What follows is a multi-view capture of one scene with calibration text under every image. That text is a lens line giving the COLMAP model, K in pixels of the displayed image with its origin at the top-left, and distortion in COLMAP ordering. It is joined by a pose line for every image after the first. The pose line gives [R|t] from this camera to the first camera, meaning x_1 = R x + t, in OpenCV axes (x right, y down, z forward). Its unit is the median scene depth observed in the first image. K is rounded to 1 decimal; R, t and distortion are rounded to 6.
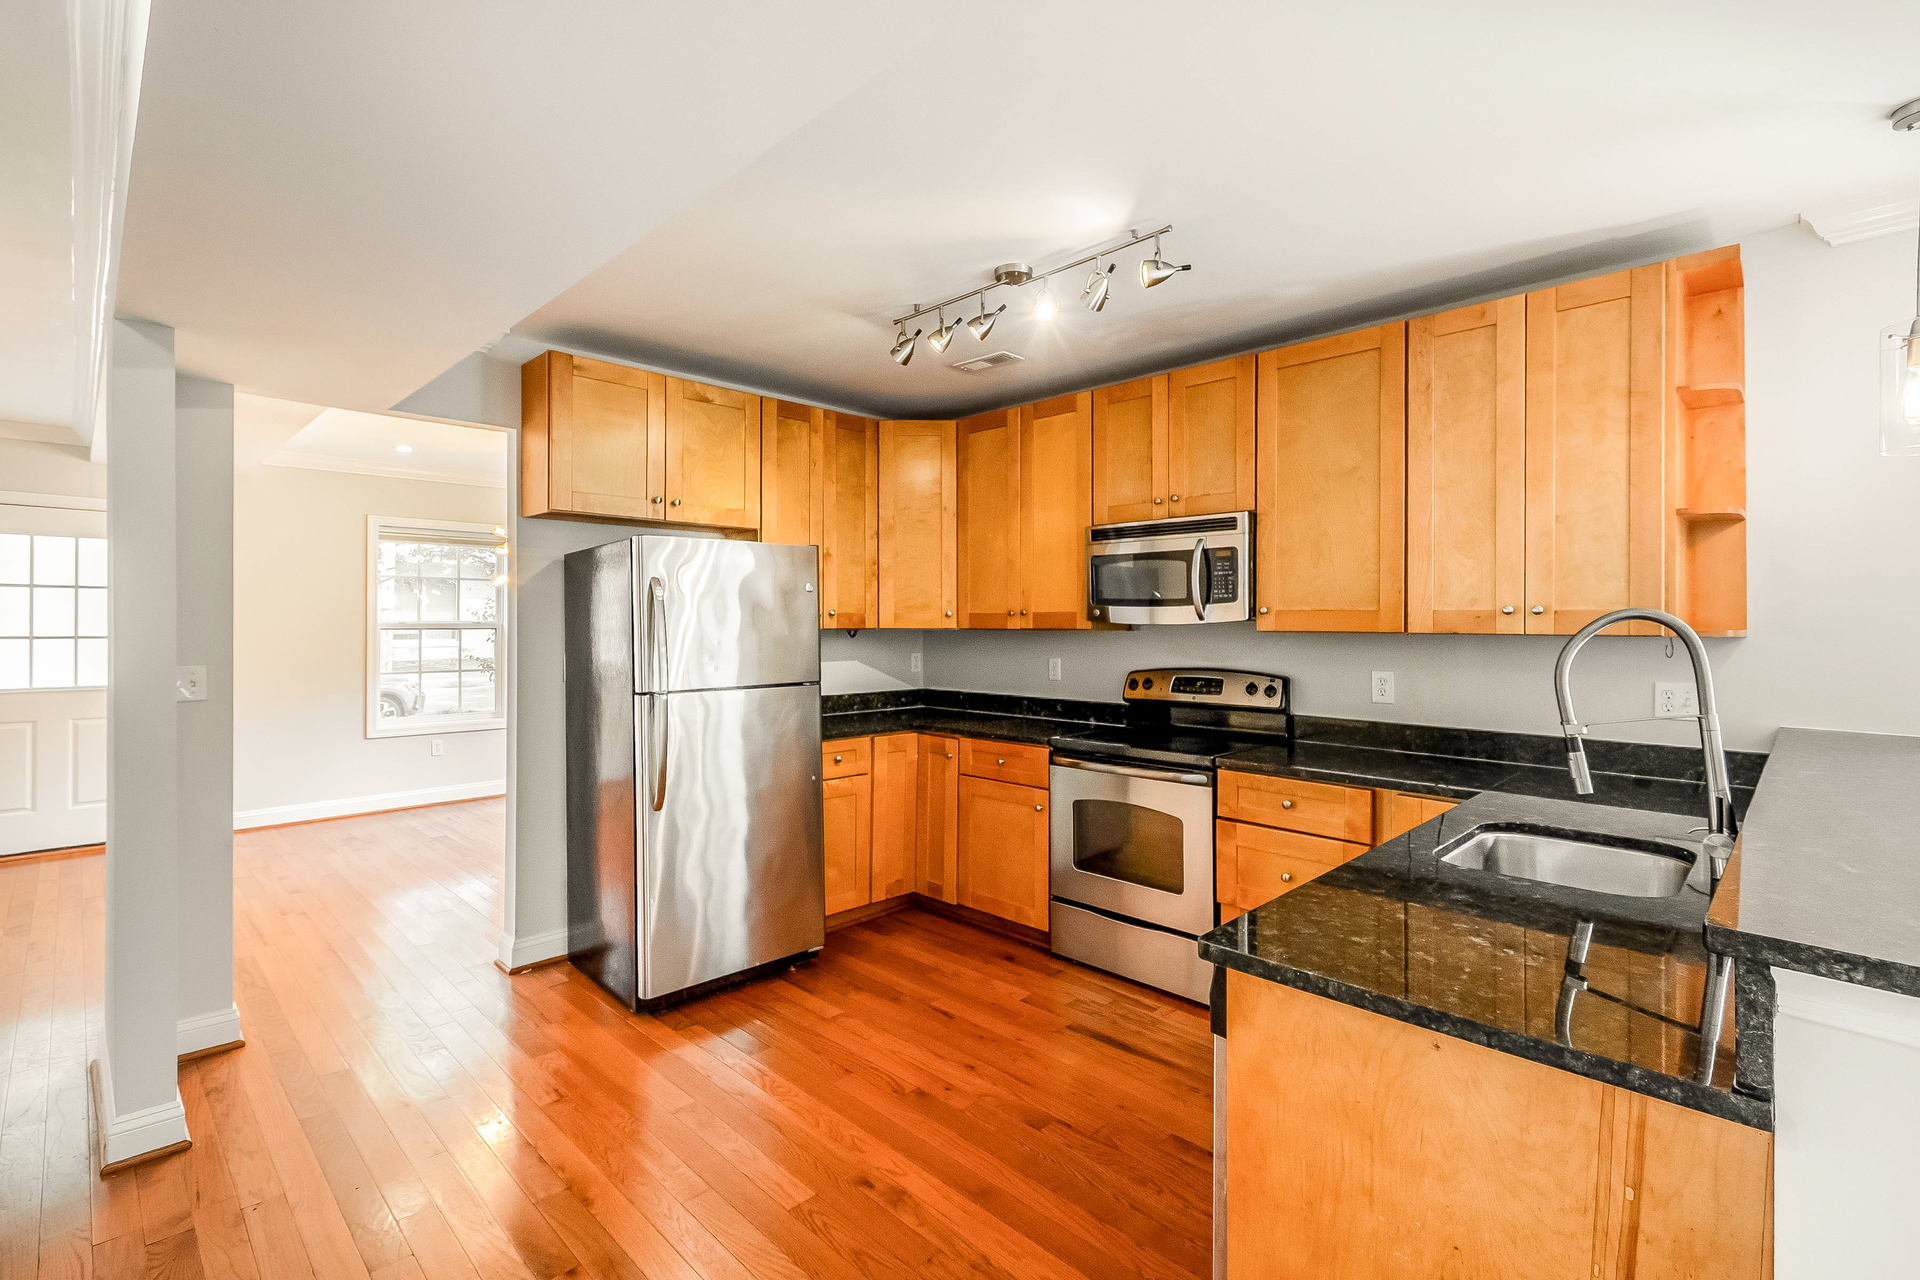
lens RADIAL K [[863.1, 0, 963.2], [0, 863.1, 626.0], [0, 0, 1]] dist [0.008138, -0.000221]
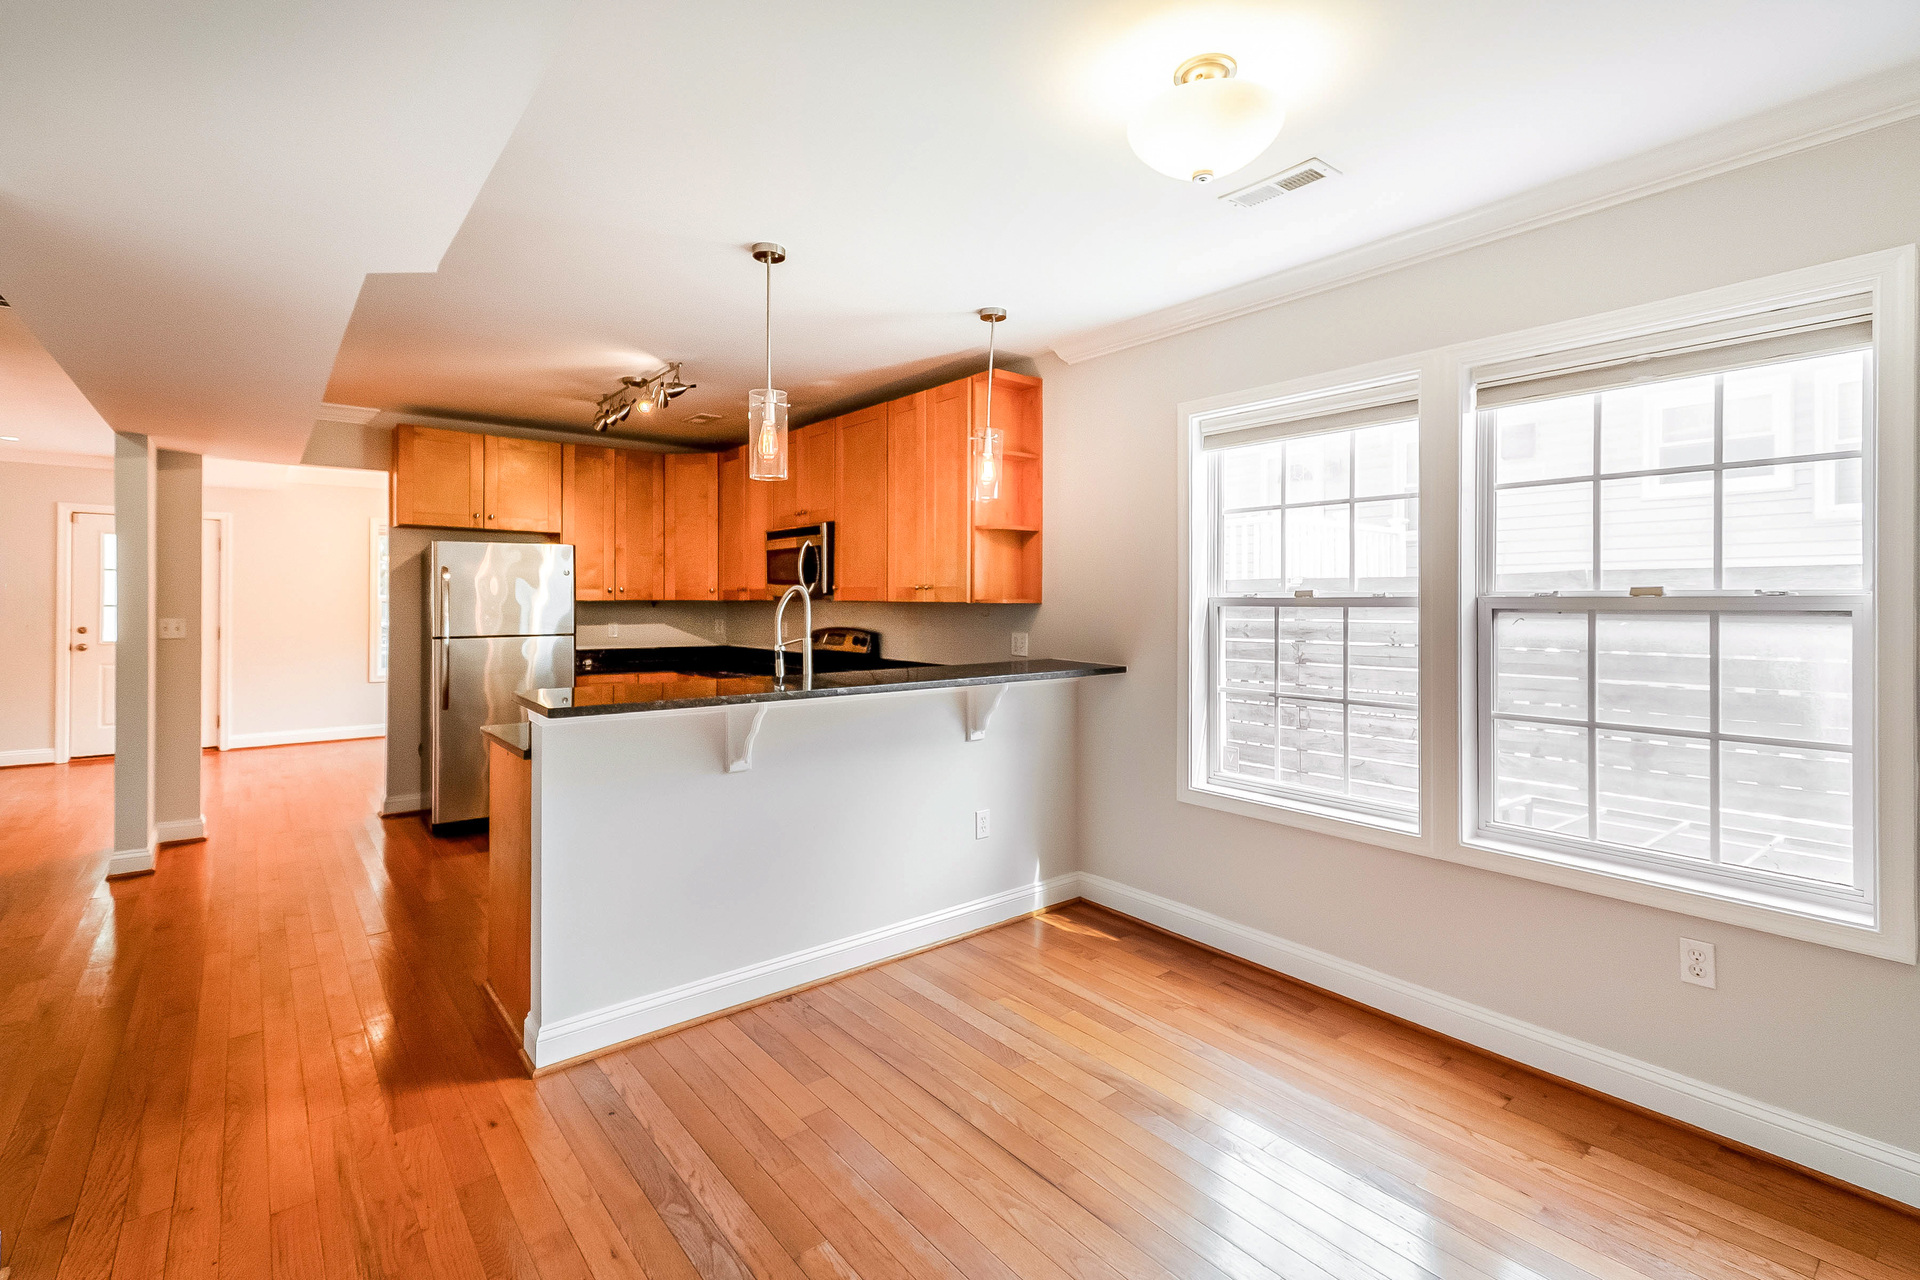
lens RADIAL K [[869.2, 0, 962.3], [0, 869.2, 605.5], [0, 0, 1]] dist [0.020910, -0.000013]
pose [[0.993553, 0.003440, -0.113315, 0.708124], [-0.003323, 0.999994, 0.001225, 0.010324], [0.113318, -0.000841, 0.993558, -0.467811]]
